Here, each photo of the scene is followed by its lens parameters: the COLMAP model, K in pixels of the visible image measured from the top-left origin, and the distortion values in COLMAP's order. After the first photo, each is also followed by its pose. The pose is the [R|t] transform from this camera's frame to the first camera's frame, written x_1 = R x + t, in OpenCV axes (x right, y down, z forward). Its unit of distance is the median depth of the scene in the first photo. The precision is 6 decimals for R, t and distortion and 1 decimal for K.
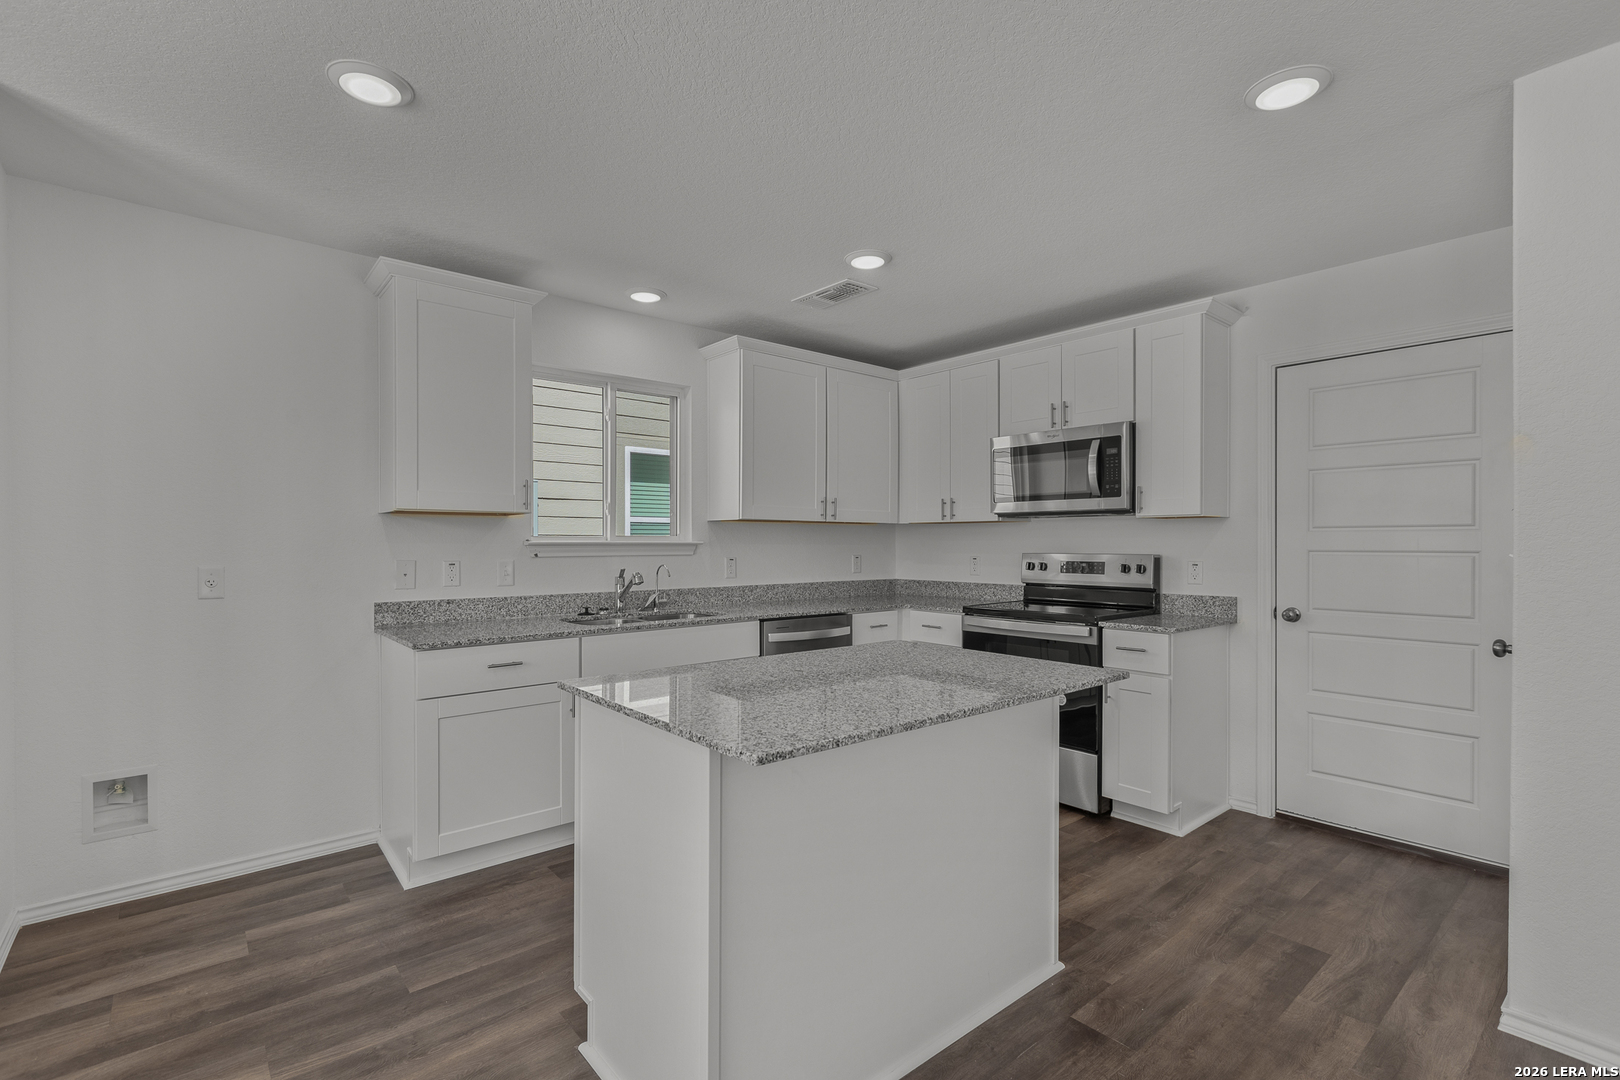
lens RADIAL K [[739.9, 0, 805.9], [0, 739.9, 545.0], [0, 0, 1]] dist [0.003749, -0.000027]
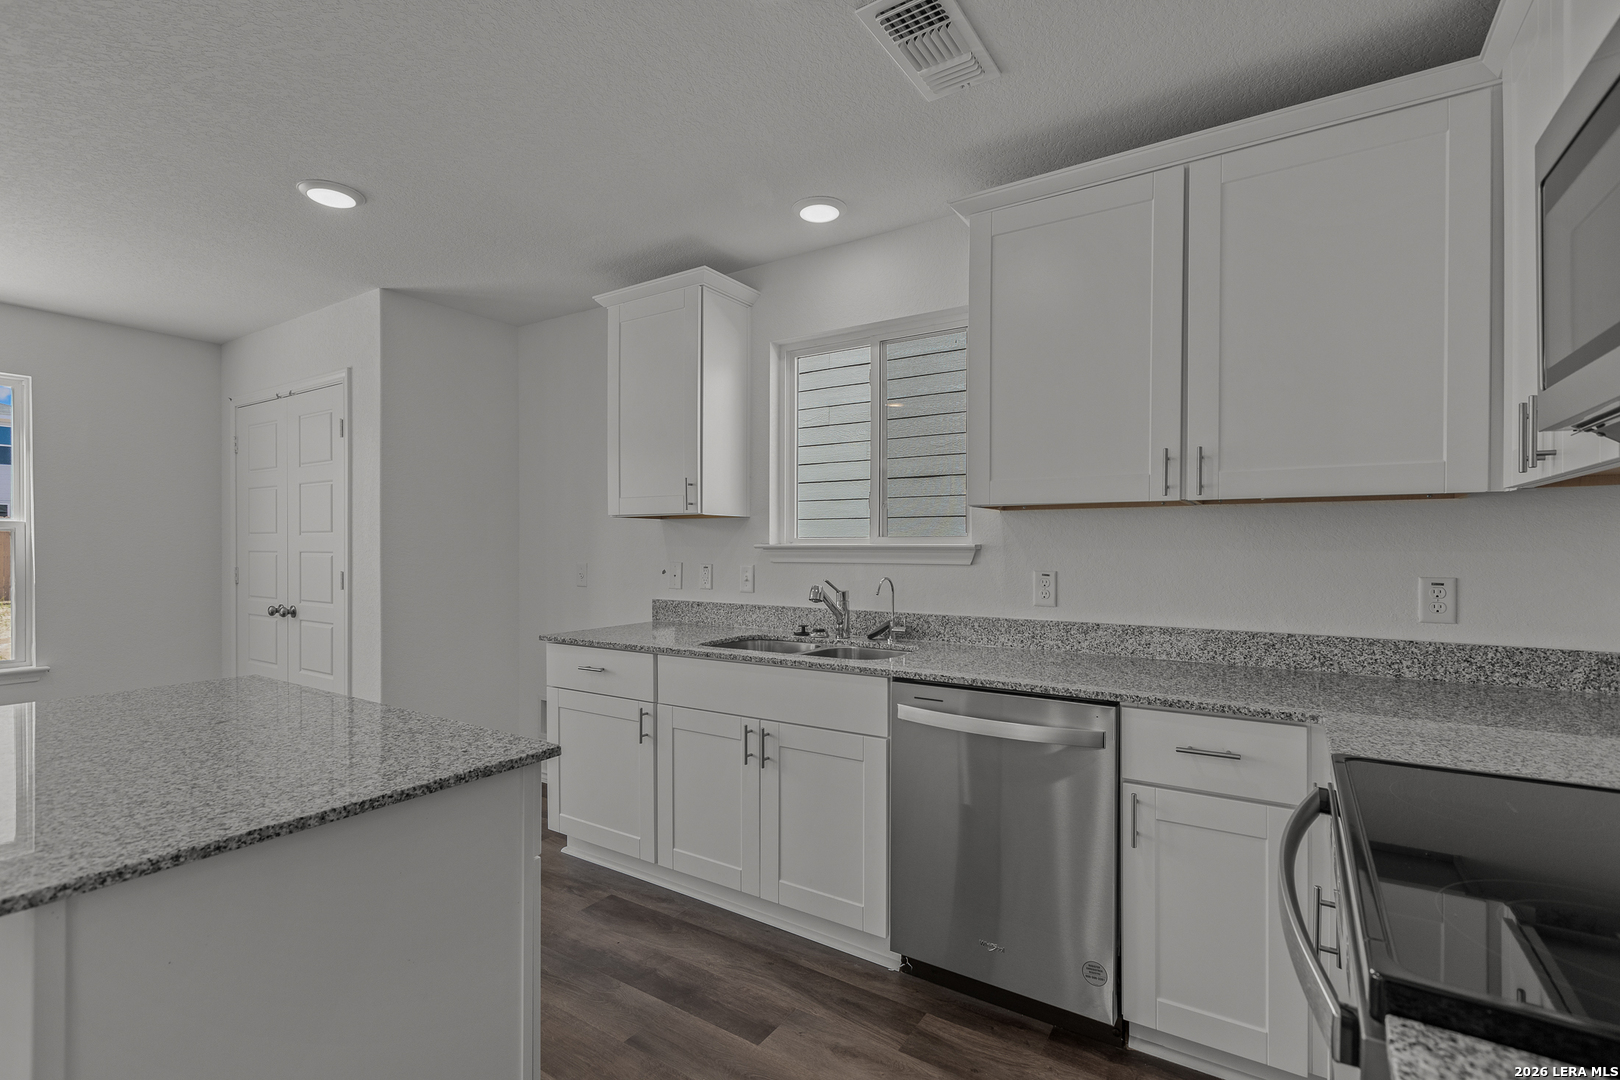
lens RADIAL K [[739.9, 0, 804.2], [0, 739.9, 548.5], [0, 0, 1]] dist [0.003749, -0.000027]
pose [[0.283519, 0.003188, -0.958961, 0.446454], [-0.003404, 0.999992, 0.002318, -0.002065], [0.958961, 0.002607, 0.283527, 0.710490]]
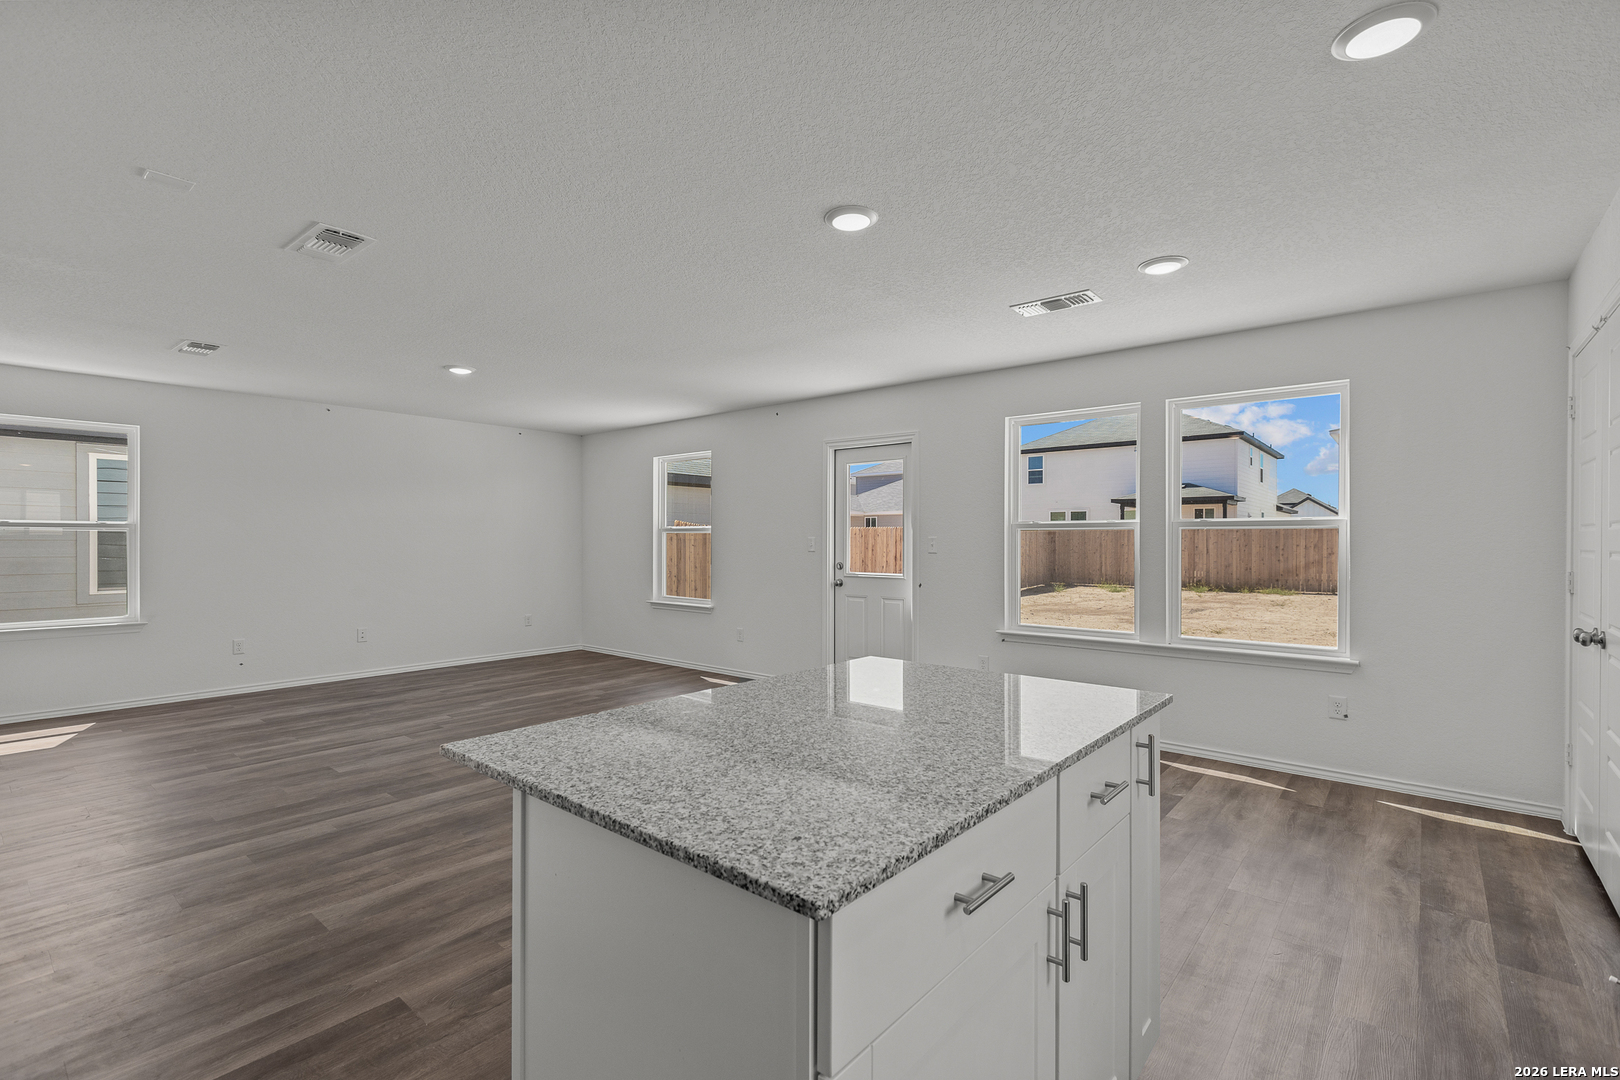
lens RADIAL K [[739.9, 0, 810.3], [0, 739.9, 535.5], [0, 0, 1]] dist [0.003749, -0.000027]
pose [[-0.988182, -0.003570, -0.153241, 0.128037], [-0.002756, 0.999981, -0.005526, -0.001692], [0.153258, -0.005039, -0.988173, 0.879345]]
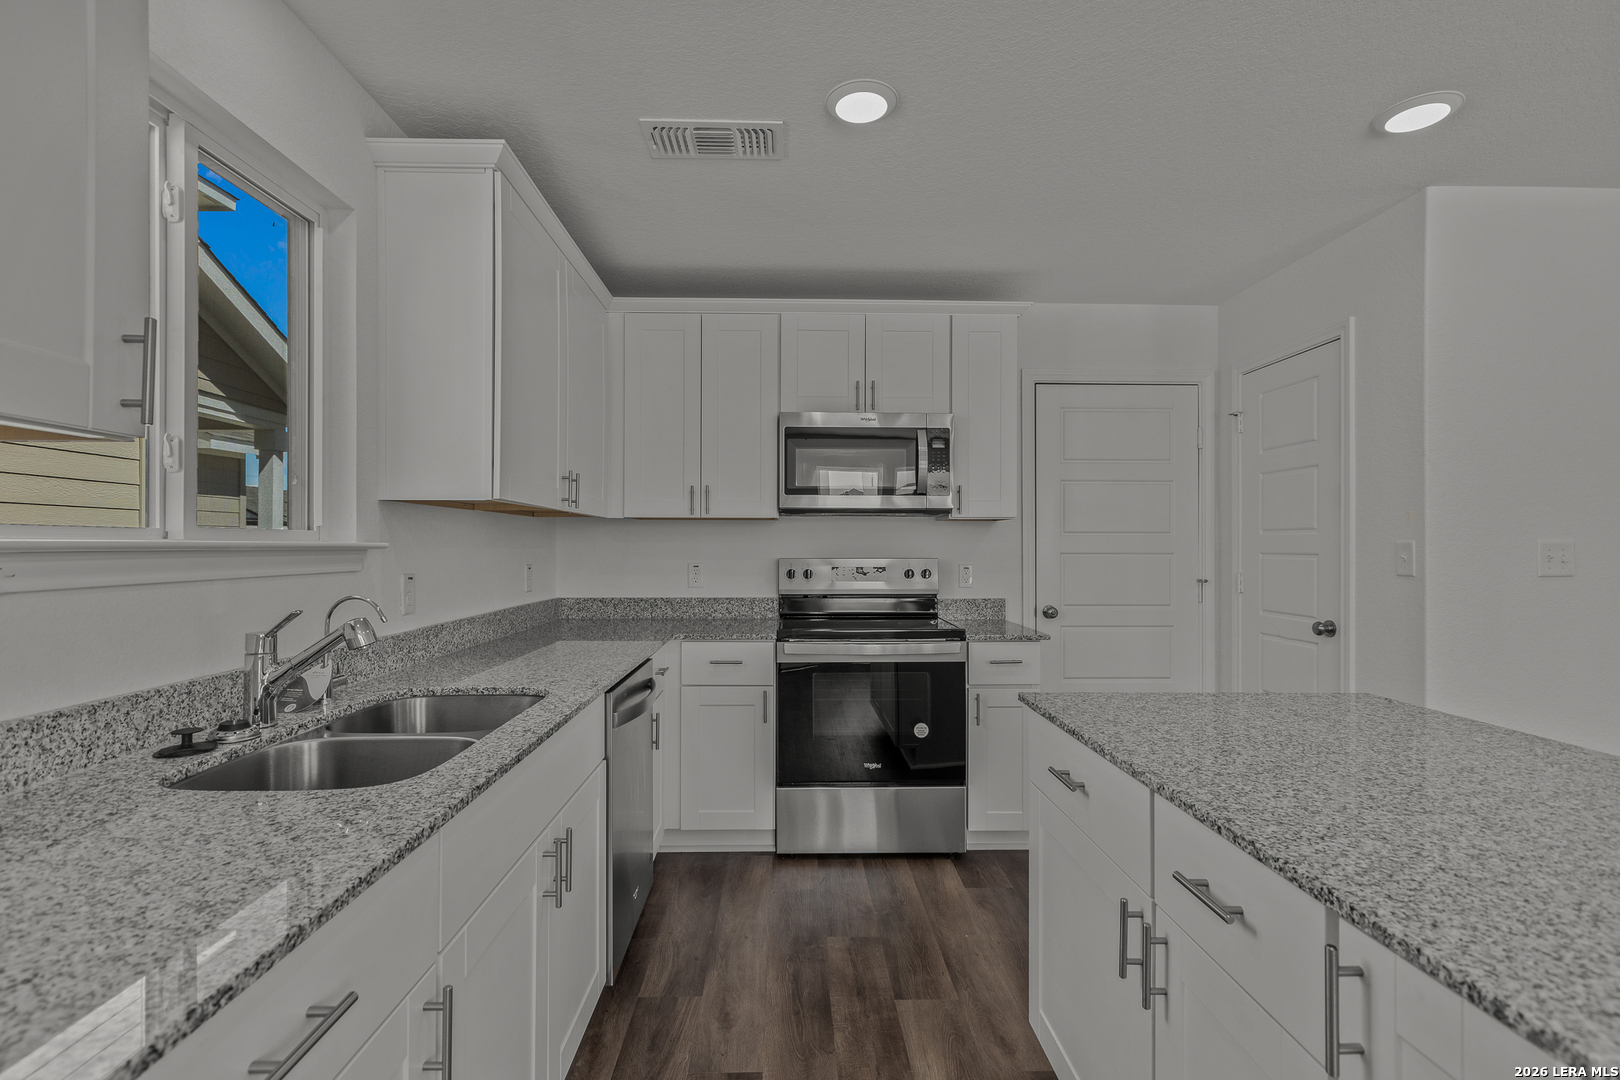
lens RADIAL K [[739.9, 0, 808.8], [0, 739.9, 540.1], [0, 0, 1]] dist [0.003749, -0.000027]
pose [[0.629734, 0.006848, 0.776780, -0.354029], [0.000668, 0.999956, -0.009358, -0.001359], [-0.776810, 0.006412, 0.629702, 0.508478]]
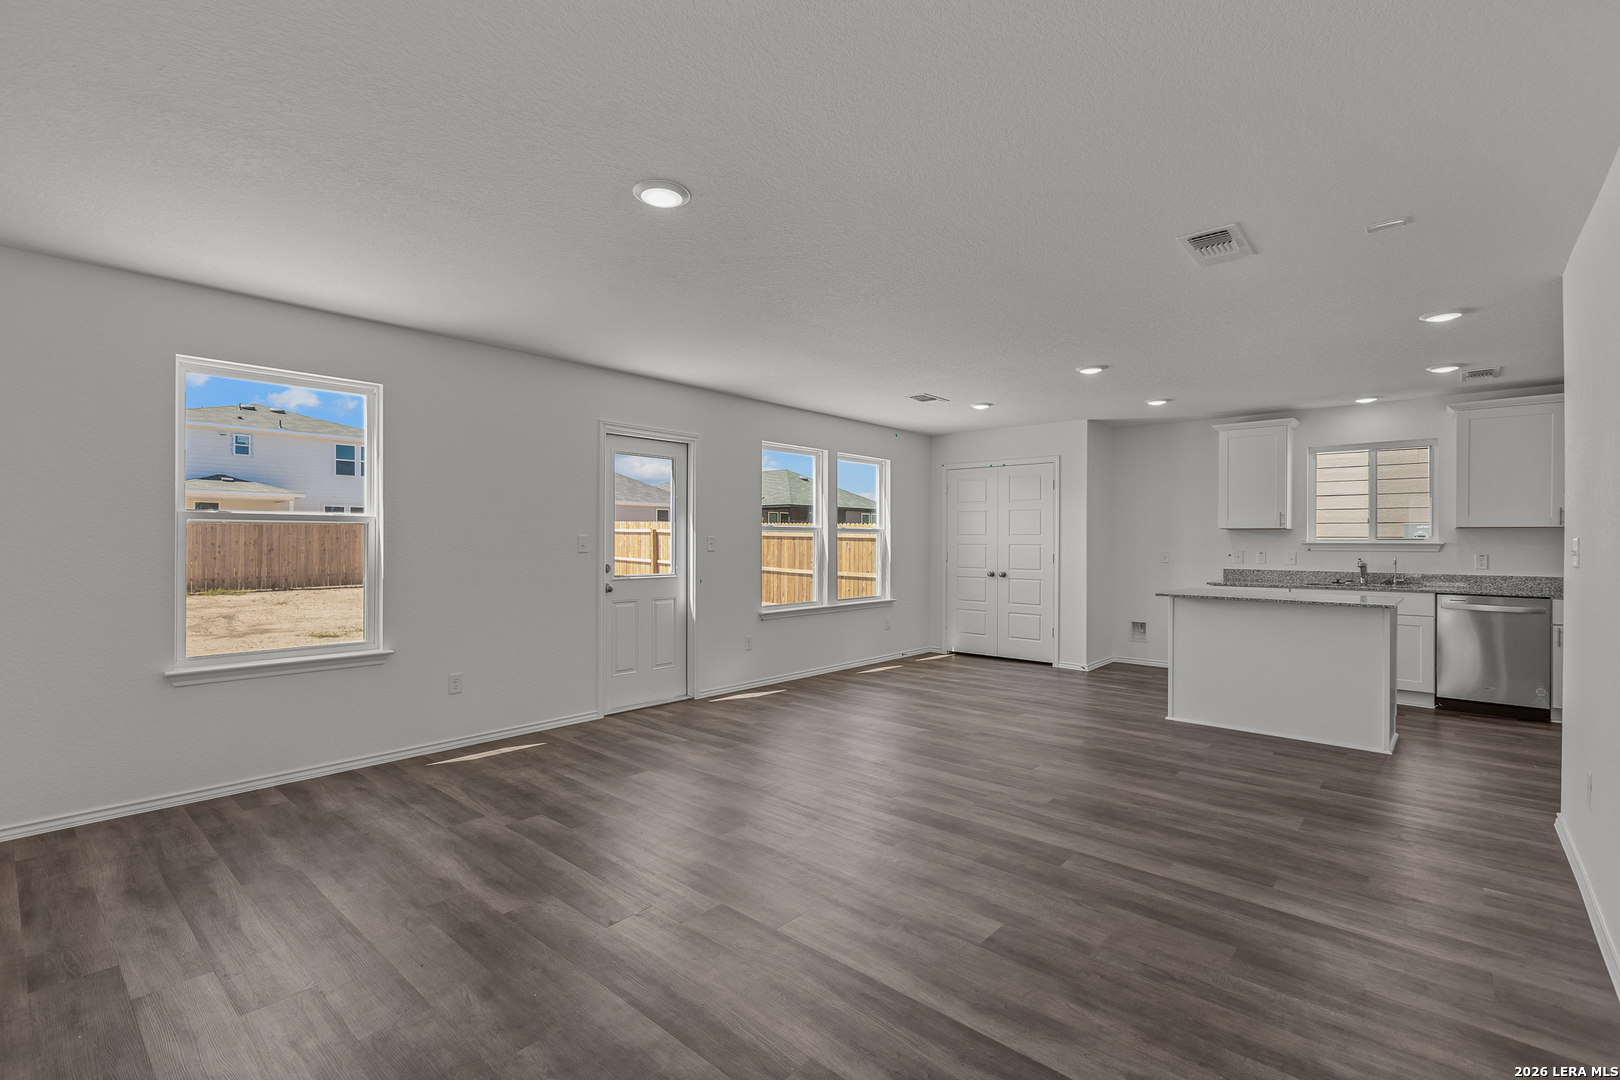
lens RADIAL K [[739.9, 0, 808.9], [0, 739.9, 542.2], [0, 0, 1]] dist [0.003749, -0.000027]
pose [[0.140106, 0.000720, -0.990136, 1.185758], [-0.007989, 0.999968, -0.000404, 0.005452], [0.990104, 0.007967, 0.140107, -0.465301]]
